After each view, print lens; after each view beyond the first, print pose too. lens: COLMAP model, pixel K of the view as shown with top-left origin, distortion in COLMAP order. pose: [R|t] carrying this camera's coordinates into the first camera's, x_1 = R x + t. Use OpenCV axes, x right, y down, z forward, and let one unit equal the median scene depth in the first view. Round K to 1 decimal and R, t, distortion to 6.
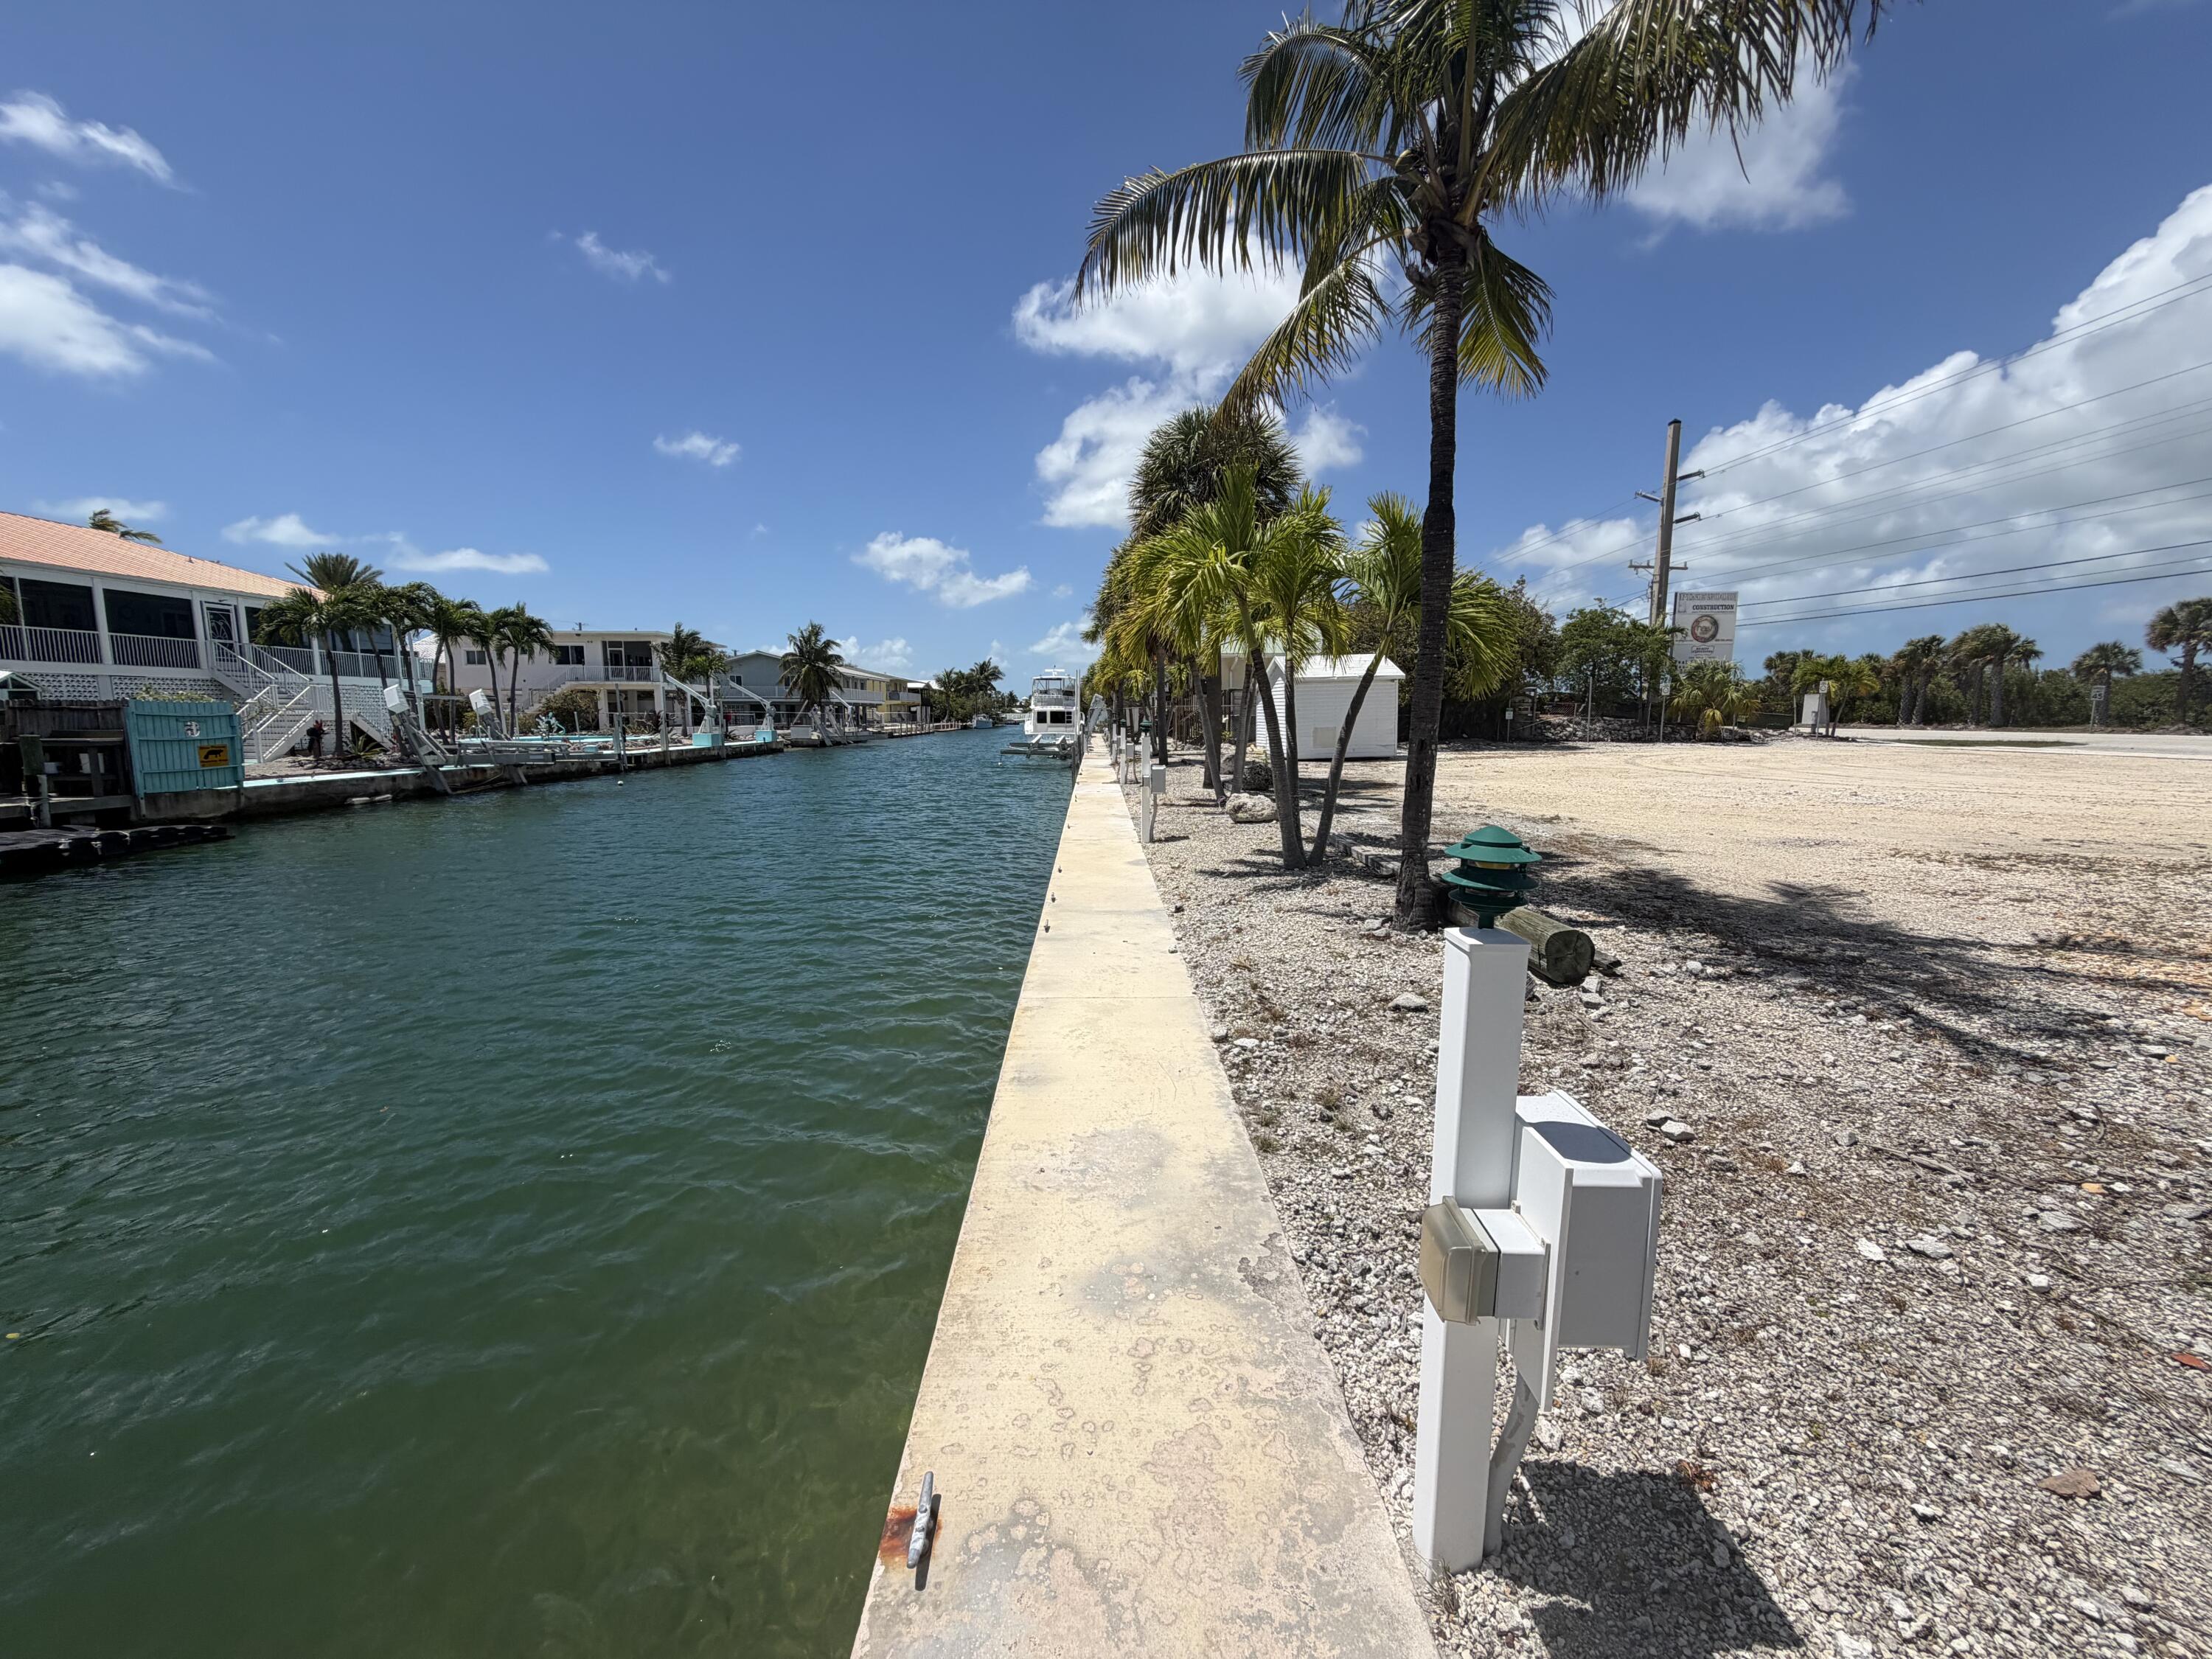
lens RADIAL K [[880.4, 0, 1106.0], [0, 880.4, 829.5], [0, 0, 1]] dist [-0.006967, 0.000022]
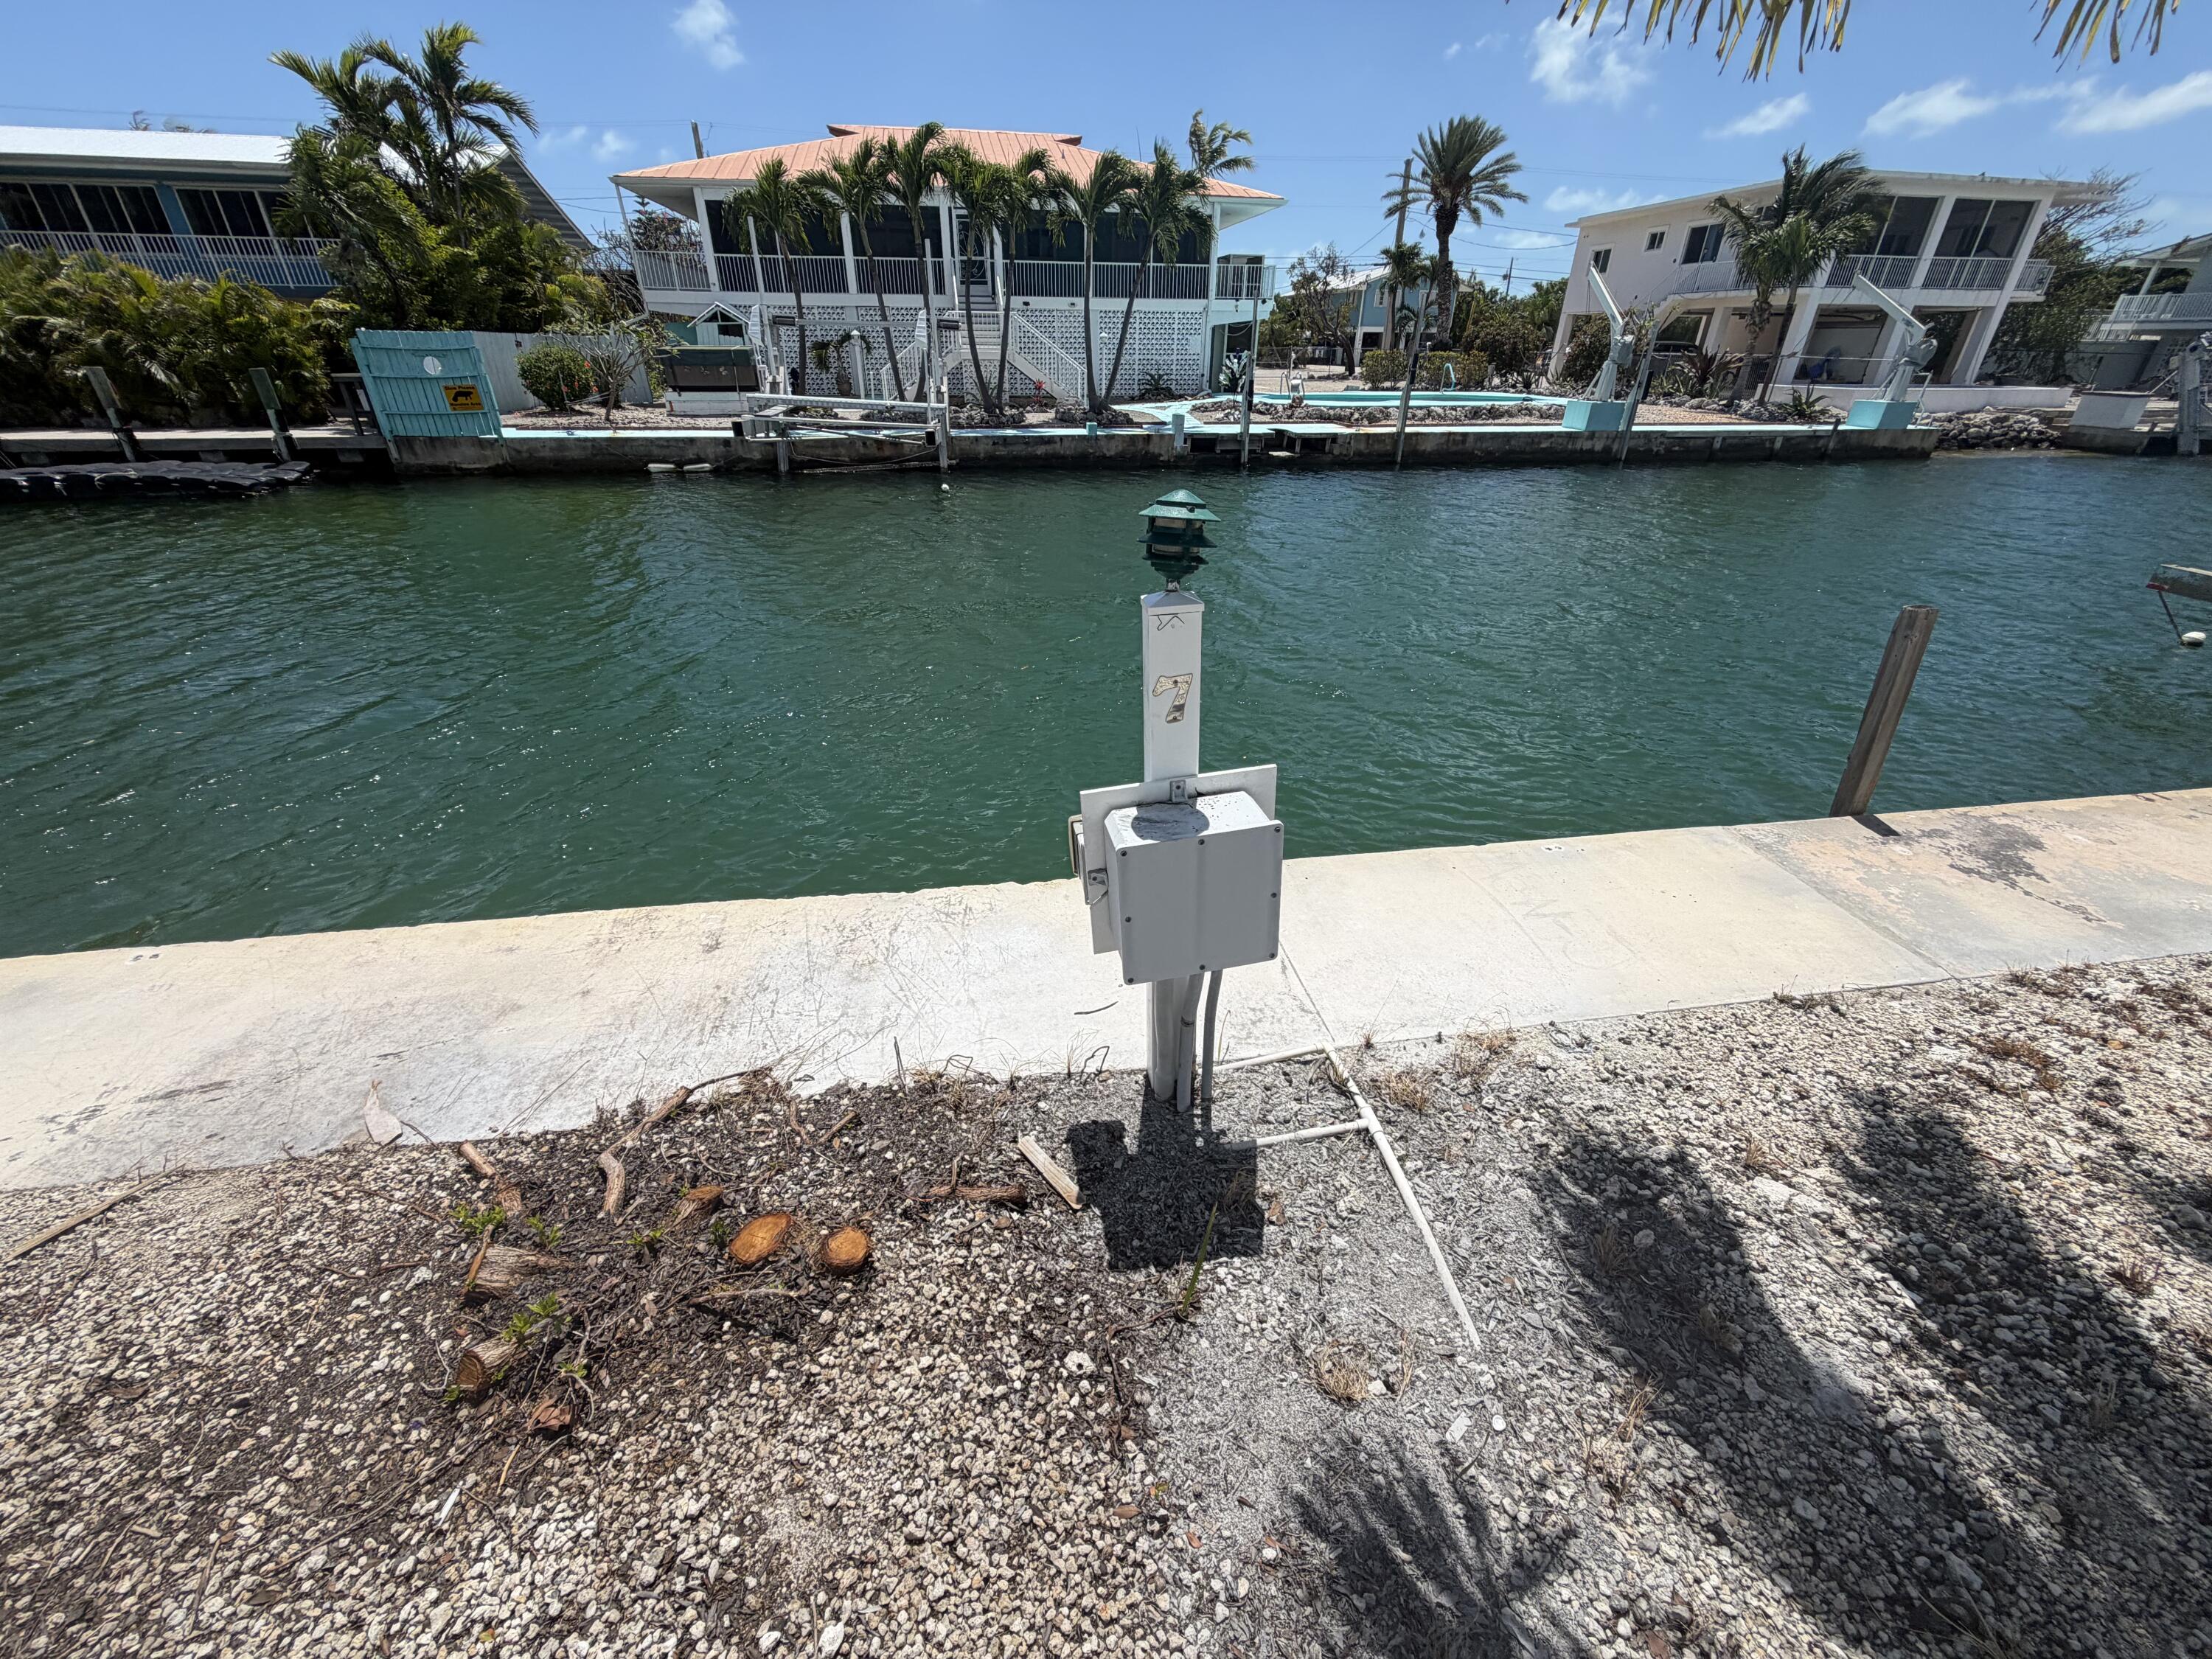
lens RADIAL K [[880.4, 0, 1106.0], [0, 880.4, 829.5], [0, 0, 1]] dist [-0.006967, 0.000022]
pose [[0.172505, 0.473930, -0.863500, 0.091833], [-0.136191, 0.879698, 0.455613, -0.144680], [0.975548, 0.039005, 0.216298, 1.082271]]
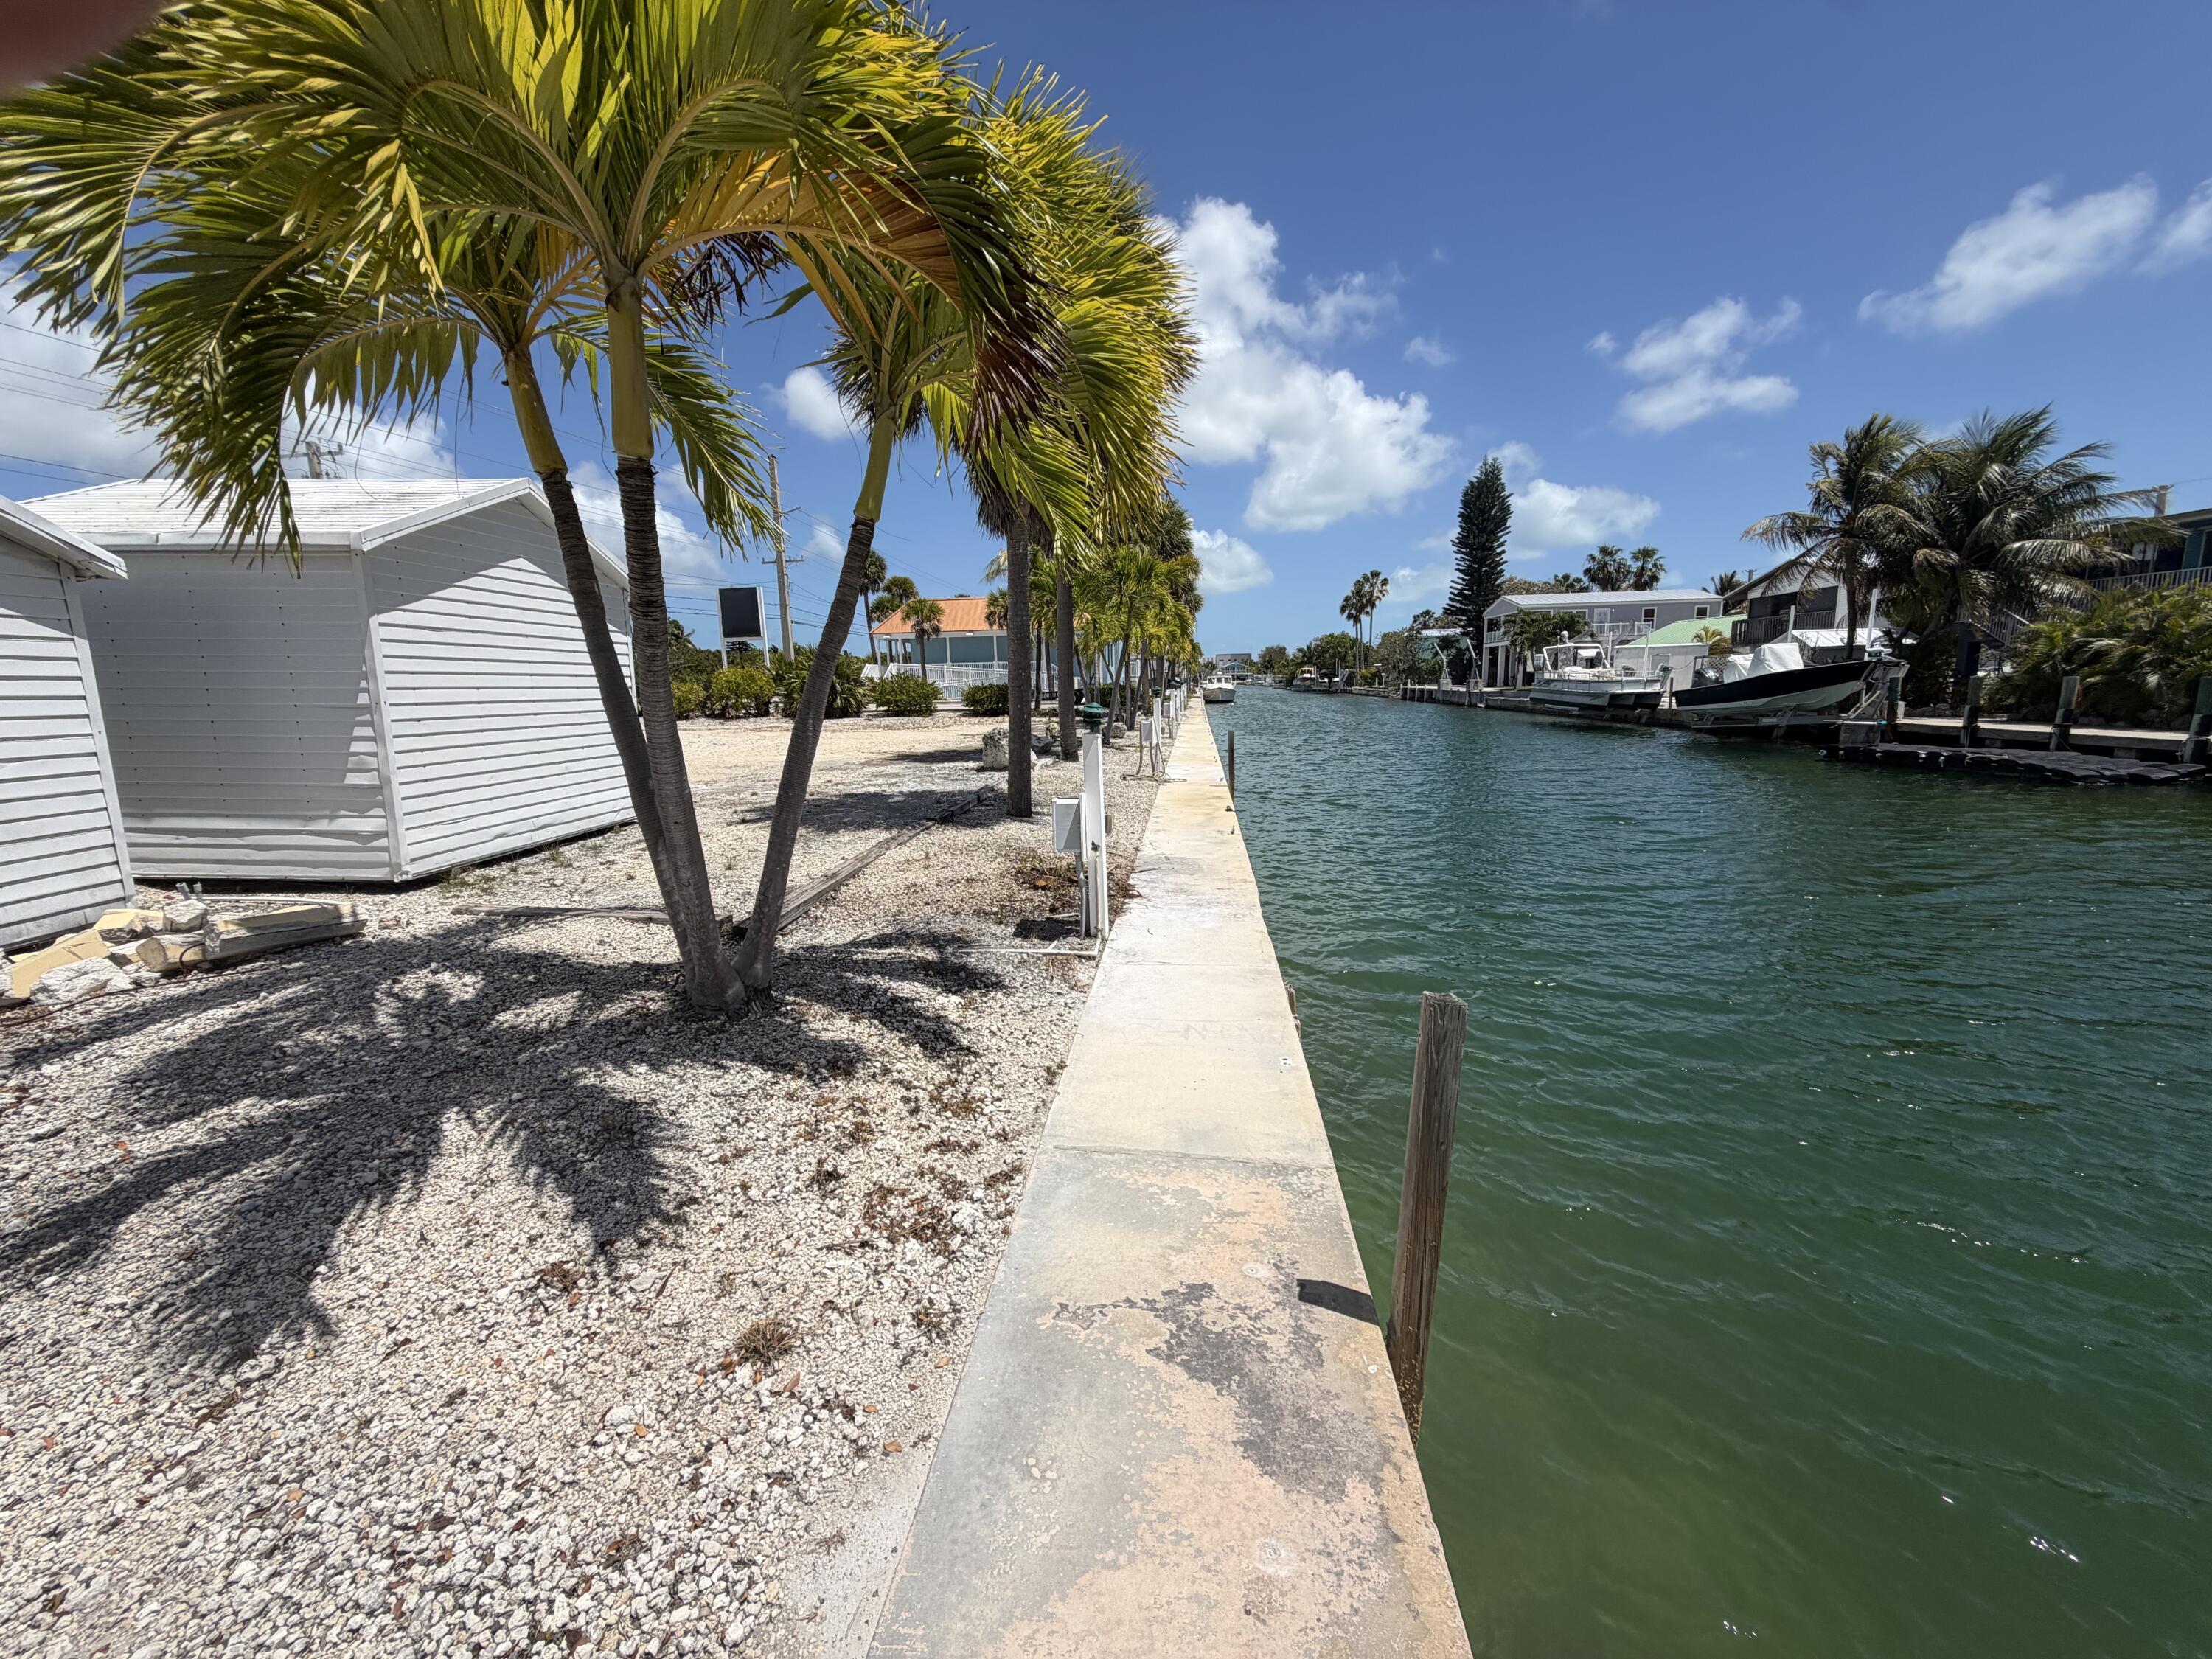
lens RADIAL K [[880.4, 0, 1106.0], [0, 880.4, 829.5], [0, 0, 1]] dist [-0.006967, 0.000022]
pose [[-0.995635, 0.010688, 0.092719, 0.007640], [0.037030, 0.957124, 0.287301, -0.170297], [-0.085672, 0.289480, -0.953342, 1.303328]]
